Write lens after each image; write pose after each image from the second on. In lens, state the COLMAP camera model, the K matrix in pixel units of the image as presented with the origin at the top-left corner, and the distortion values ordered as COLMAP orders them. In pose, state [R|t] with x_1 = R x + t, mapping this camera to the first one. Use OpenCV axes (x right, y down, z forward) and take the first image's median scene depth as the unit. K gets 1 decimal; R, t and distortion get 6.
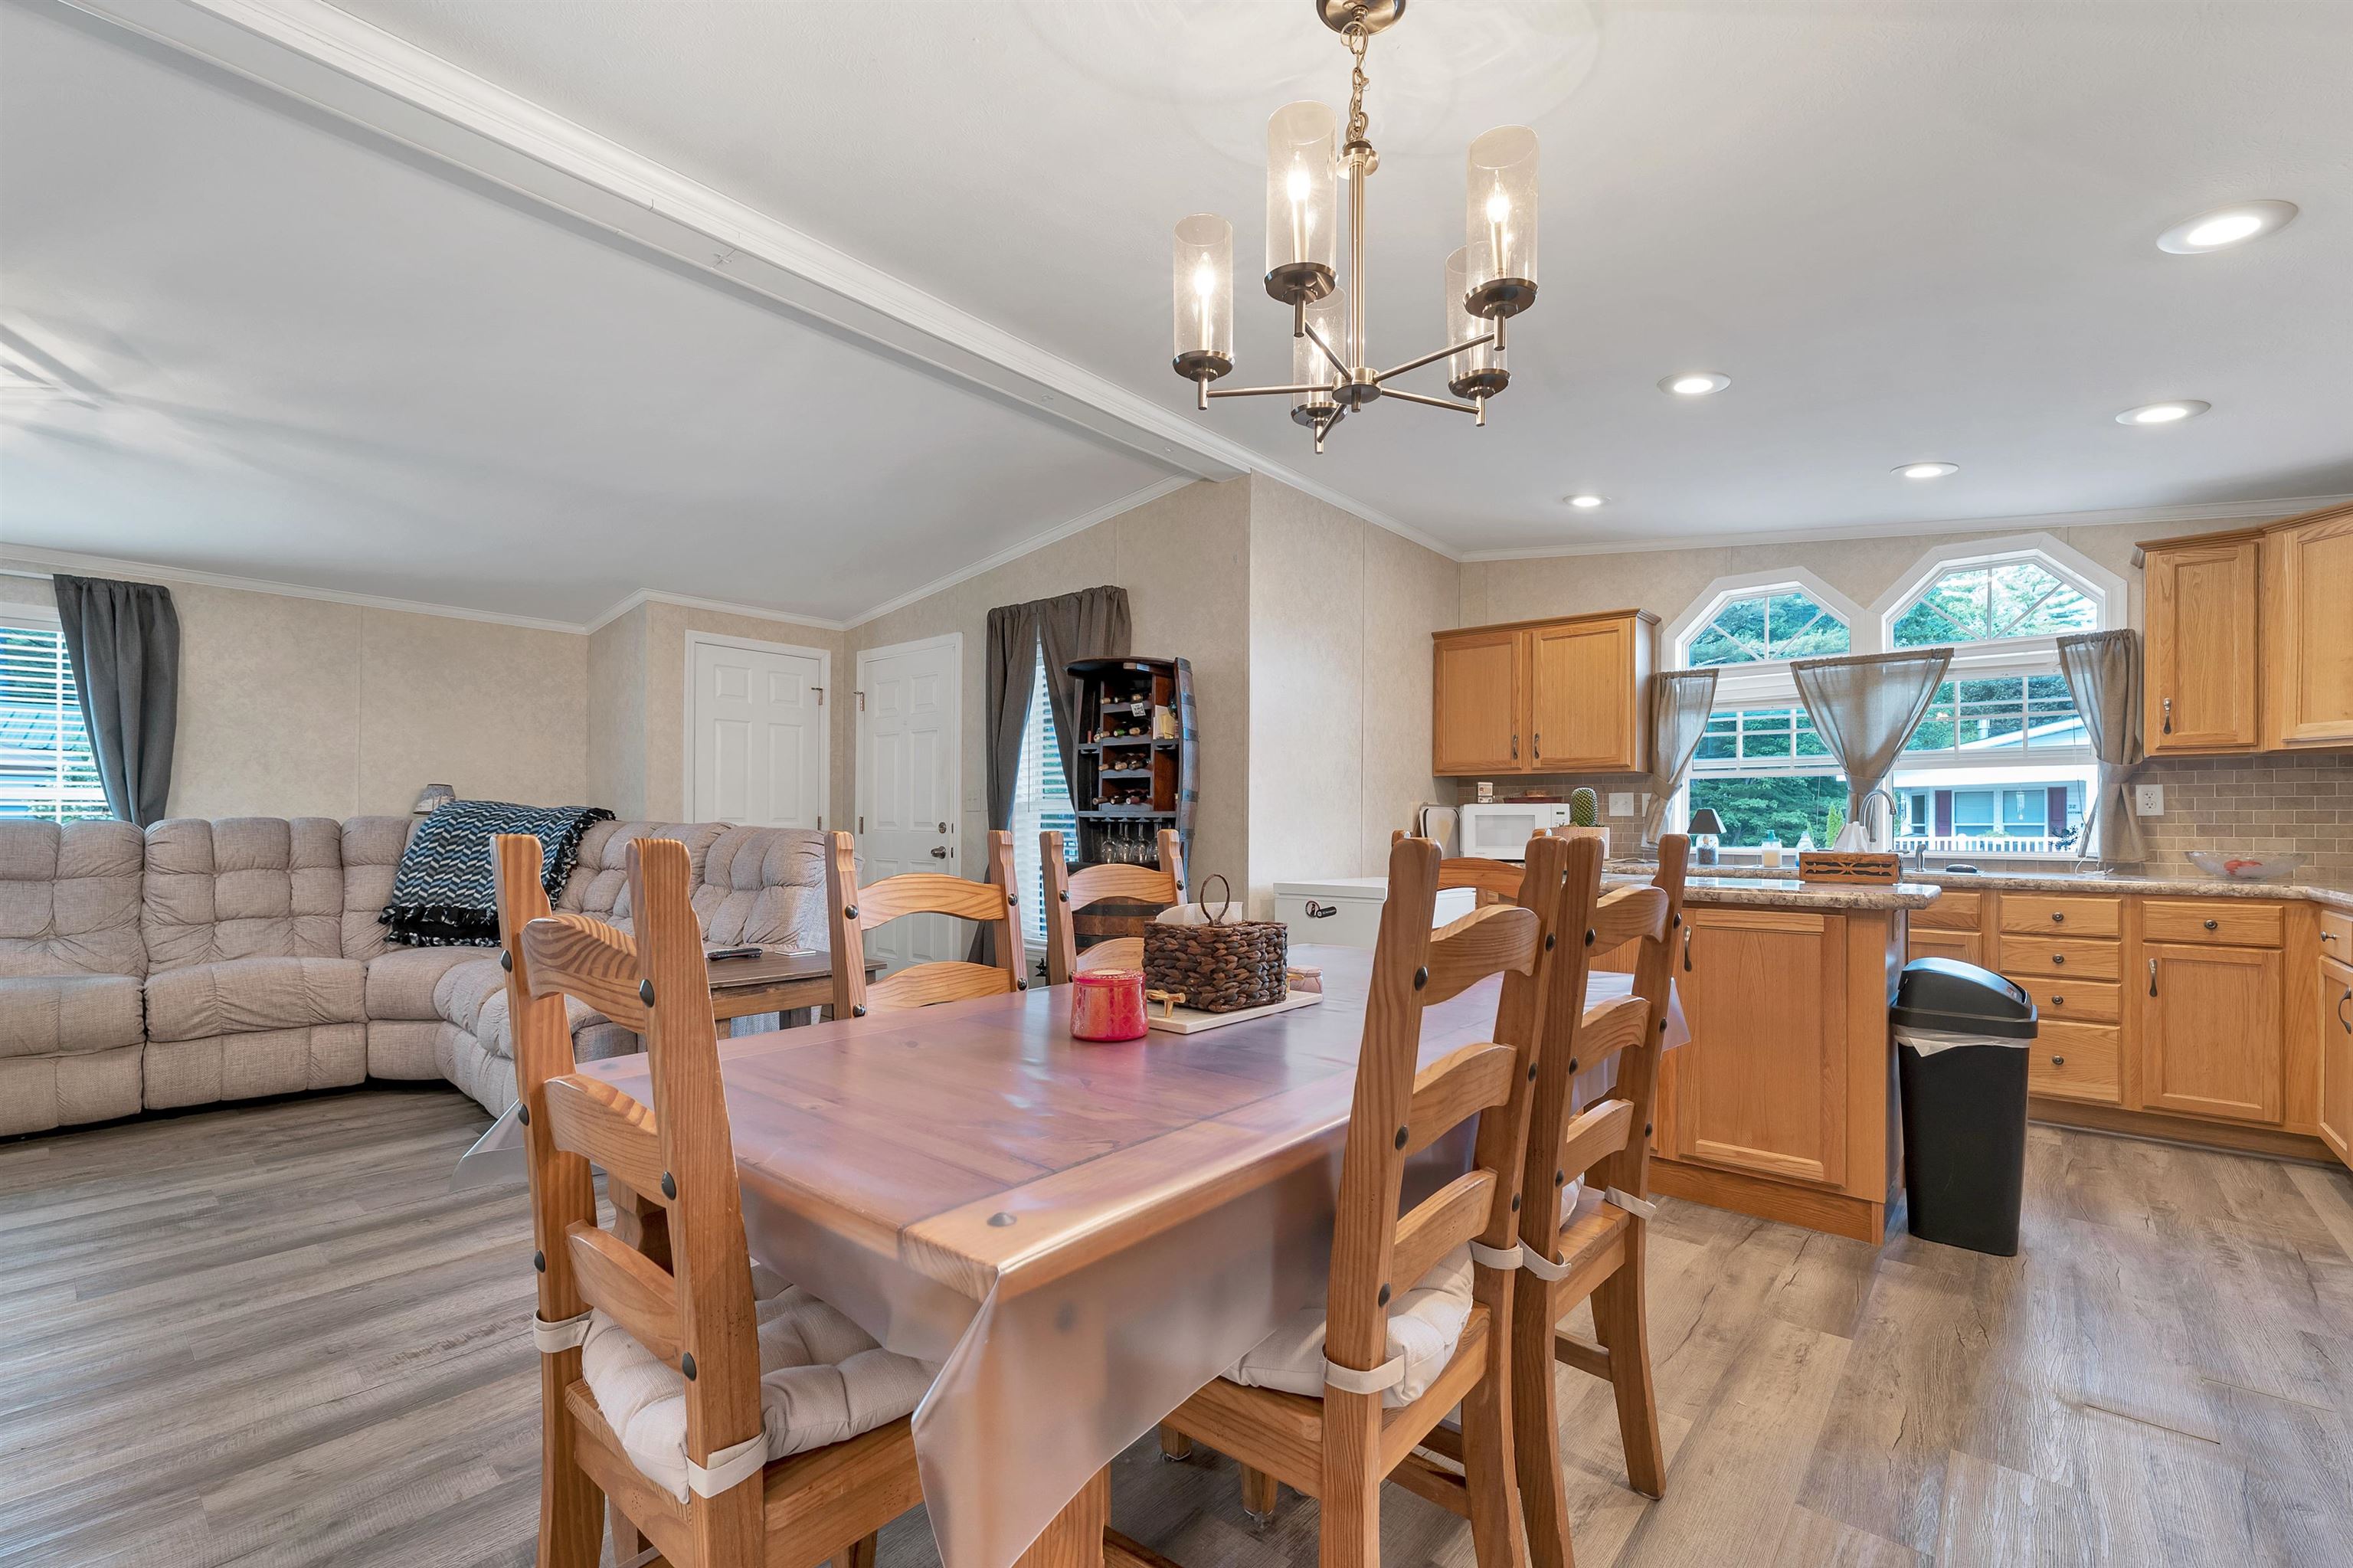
lens RADIAL K [[987.3, 0, 1180.5], [0, 987.3, 819.5], [0, 0, 1]] dist [-0.013105, 0.000616]
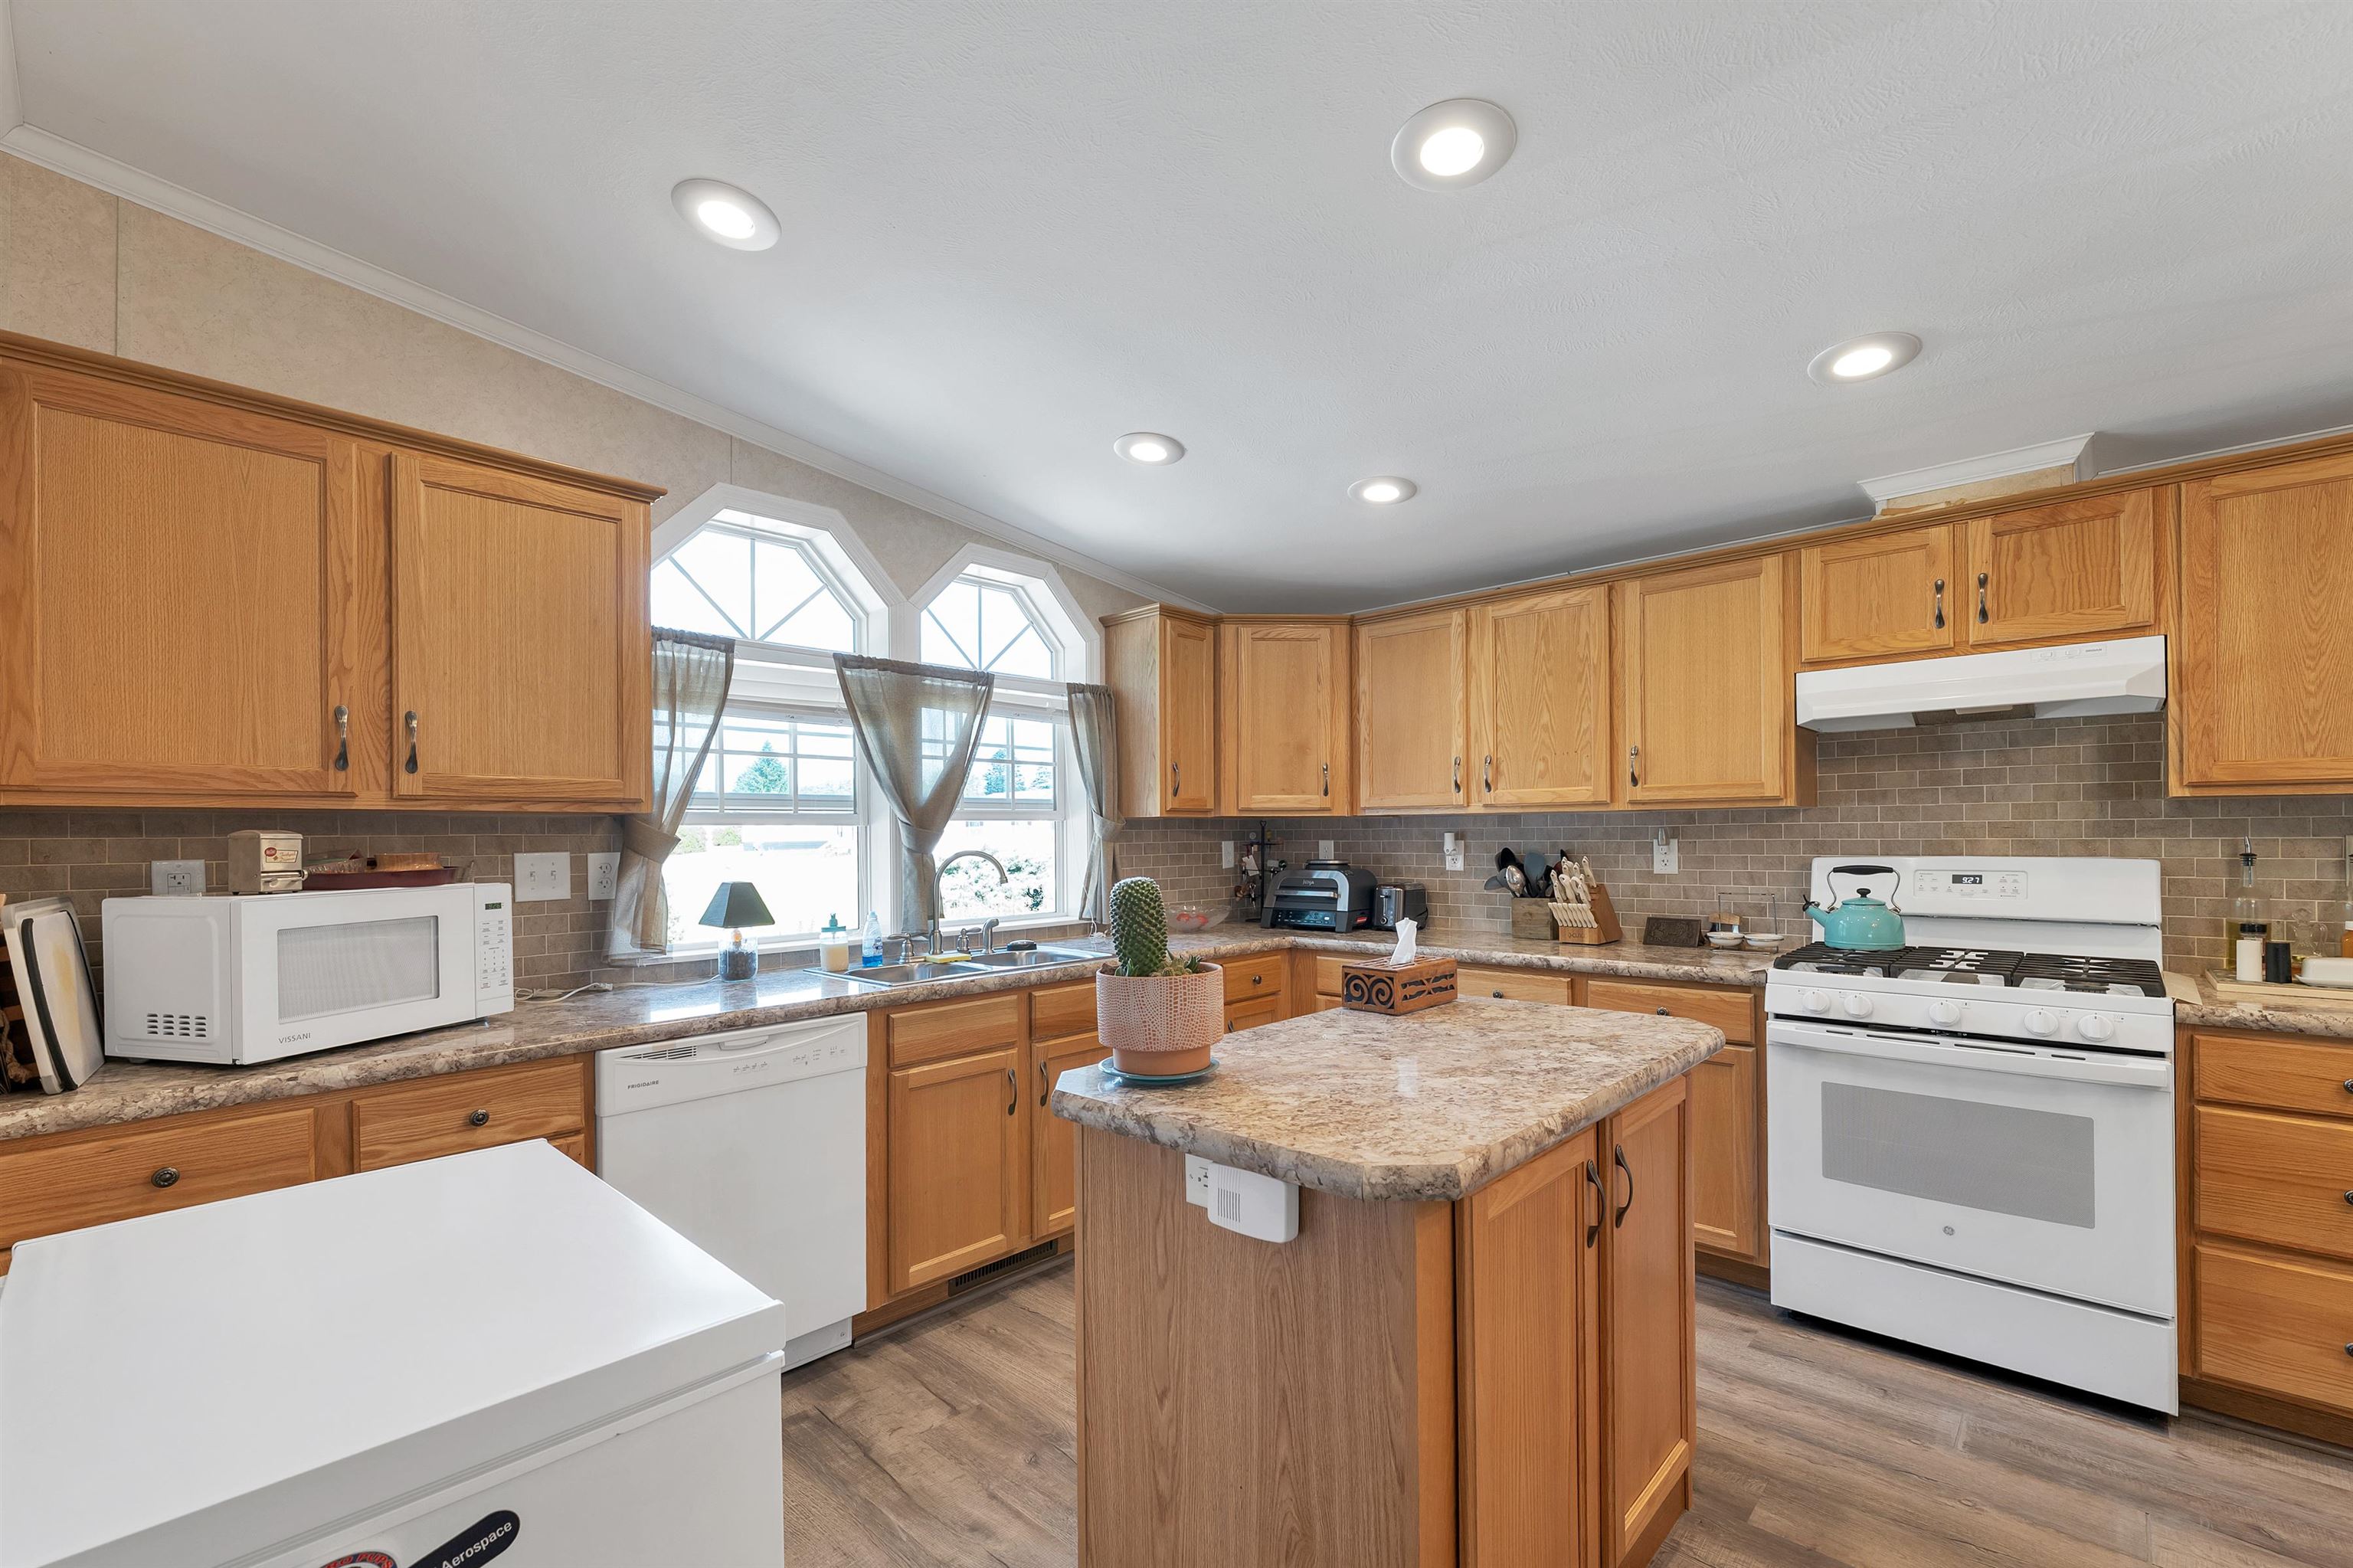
lens RADIAL K [[993.8, 0, 1134.4], [0, 993.8, 841.3], [0, 0, 1]] dist [-0.001388, 0.000729]
pose [[0.065205, -0.013068, 0.997786, -0.029901], [0.004140, 0.999909, 0.012825, -0.044442], [-0.997863, 0.003294, 0.065253, 0.794027]]
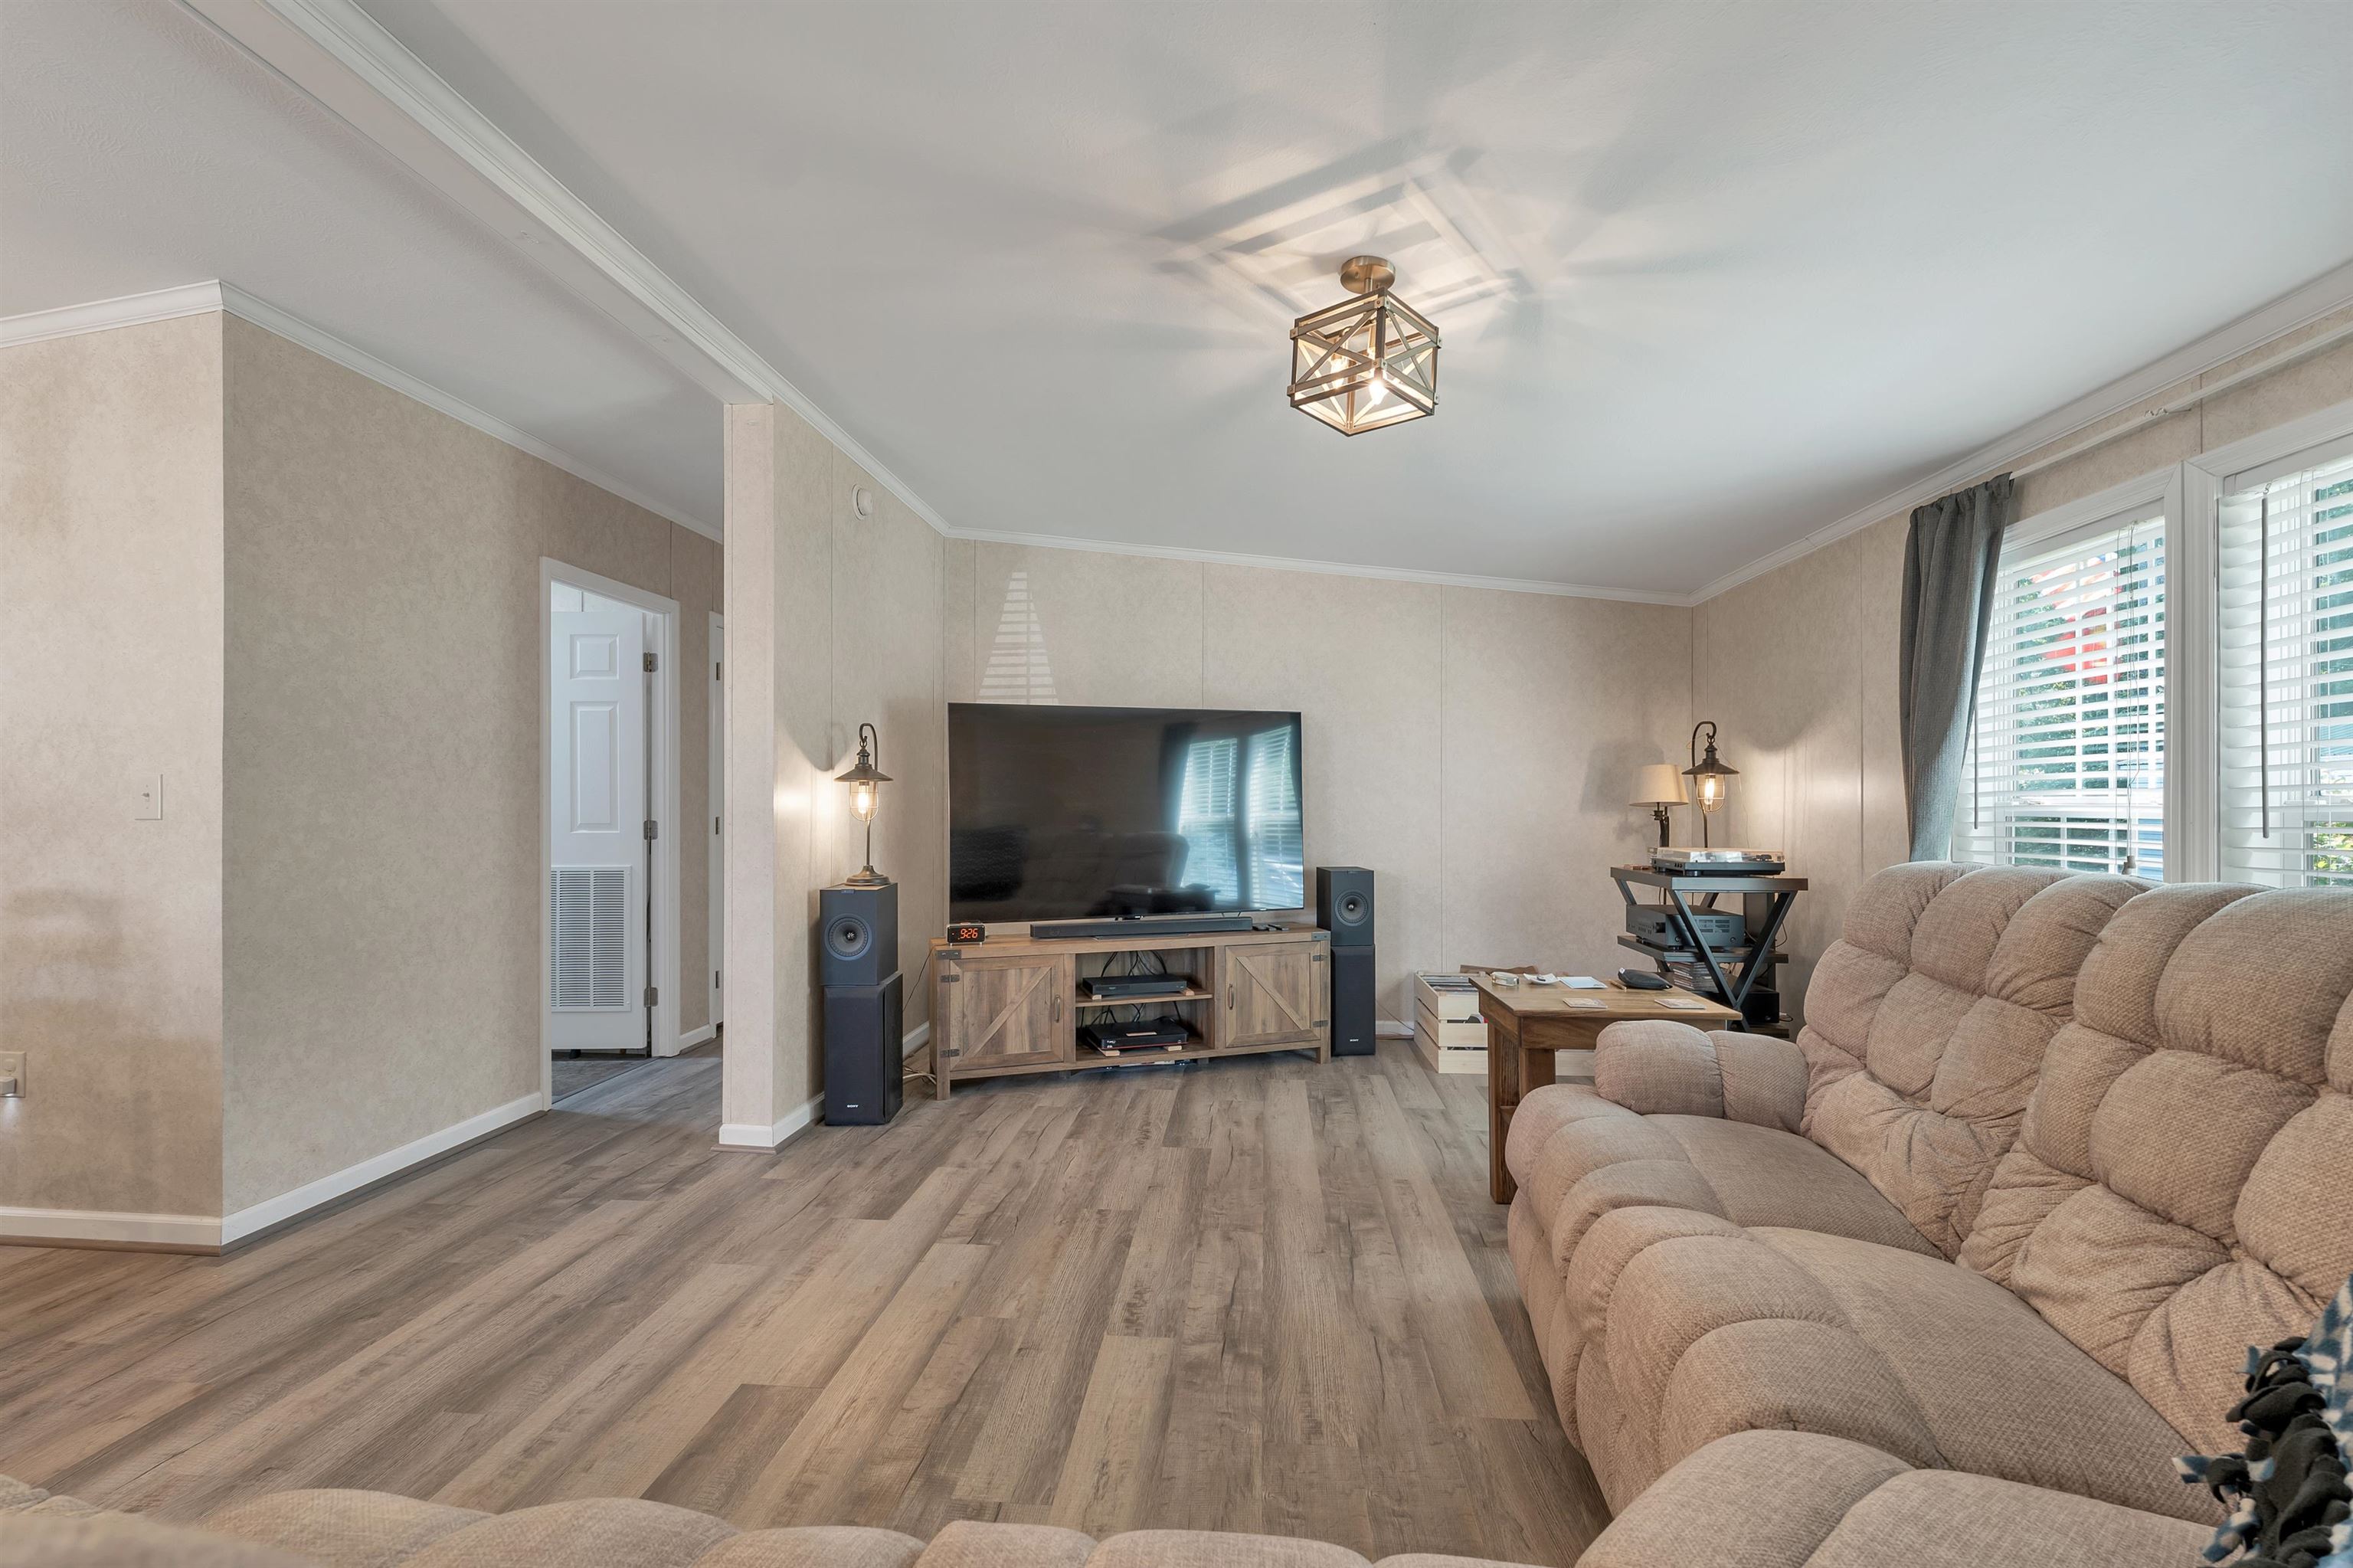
lens RADIAL K [[980.6, 0, 1180.8], [0, 980.6, 797.2], [0, 0, 1]] dist [-0.002449, 0.000026]
pose [[-0.819810, -0.009615, -0.572555, -0.476871], [-0.004844, 0.999940, -0.009856, -0.025466], [0.572615, -0.005307, -0.819807, 1.013020]]
